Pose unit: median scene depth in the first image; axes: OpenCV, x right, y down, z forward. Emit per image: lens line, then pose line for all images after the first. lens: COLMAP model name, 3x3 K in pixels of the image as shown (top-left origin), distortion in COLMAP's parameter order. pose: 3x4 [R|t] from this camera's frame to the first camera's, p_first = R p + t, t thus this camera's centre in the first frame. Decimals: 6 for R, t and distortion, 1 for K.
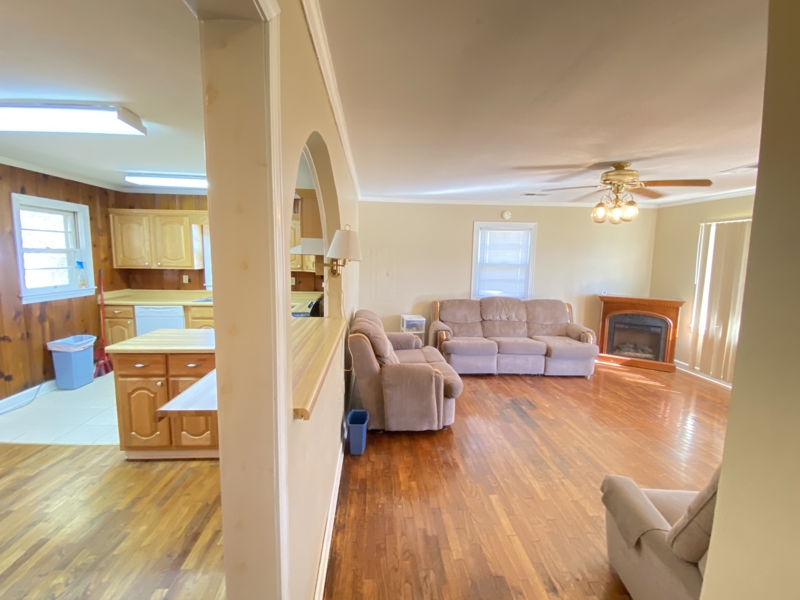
lens RADIAL K [[353.6, 0, 395.7], [0, 353.6, 296.6], [0, 0, 1]] dist [0.008636, -0.007494]
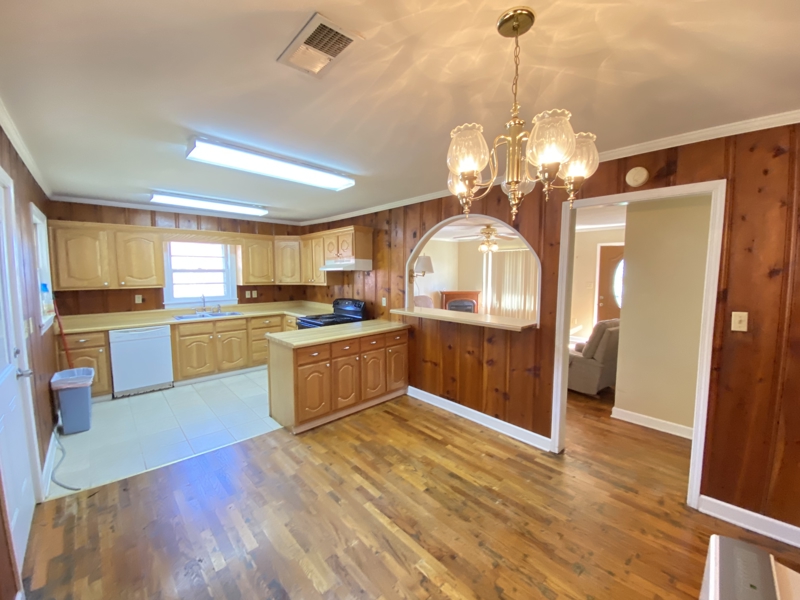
lens RADIAL K [[320.7, 0, 391.8], [0, 320.7, 296.9], [0, 0, 1]] dist [0.007587, -0.007972]
pose [[0.781249, -0.068635, 0.620435, -0.771071], [0.086021, 0.996291, 0.001897, 0.000495], [-0.618264, 0.051889, 0.784256, -0.087328]]
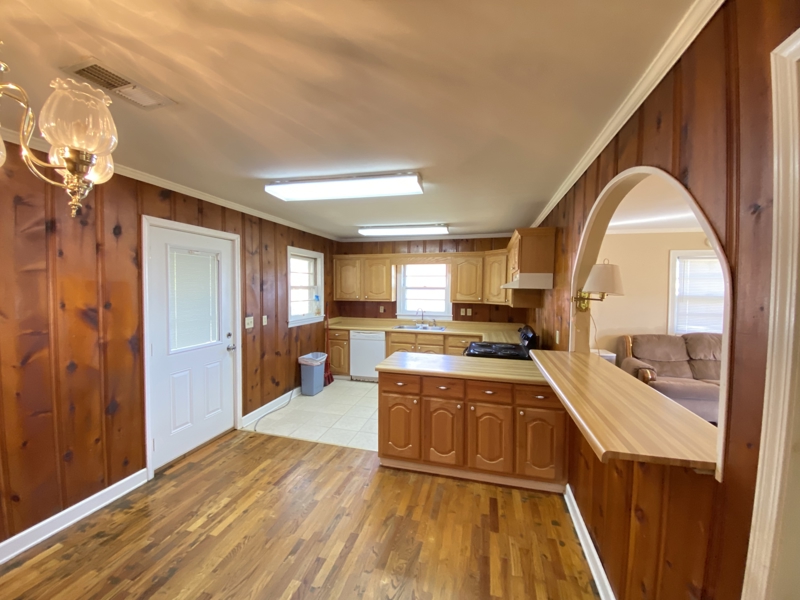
lens RADIAL K [[320.7, 0, 400.3], [0, 320.7, 294.4], [0, 0, 1]] dist [0.007587, -0.007972]
pose [[0.947818, -0.004338, -0.318783, -0.238765], [-0.026449, 0.995391, -0.092185, -0.002329], [0.317713, 0.095806, 0.943334, -0.018606]]
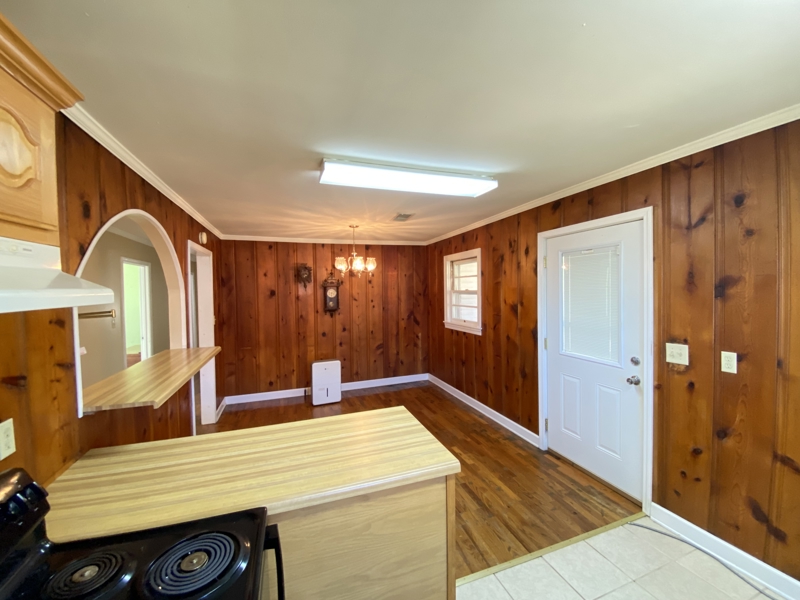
lens RADIAL K [[320.7, 0, 395.6], [0, 320.7, 297.7], [0, 0, 1]] dist [0.007587, -0.007972]
pose [[-0.964869, 0.002357, -0.262719, -0.368877], [-0.032633, 0.991141, 0.128741, -0.131016], [0.260695, 0.132792, -0.956245, 1.043853]]
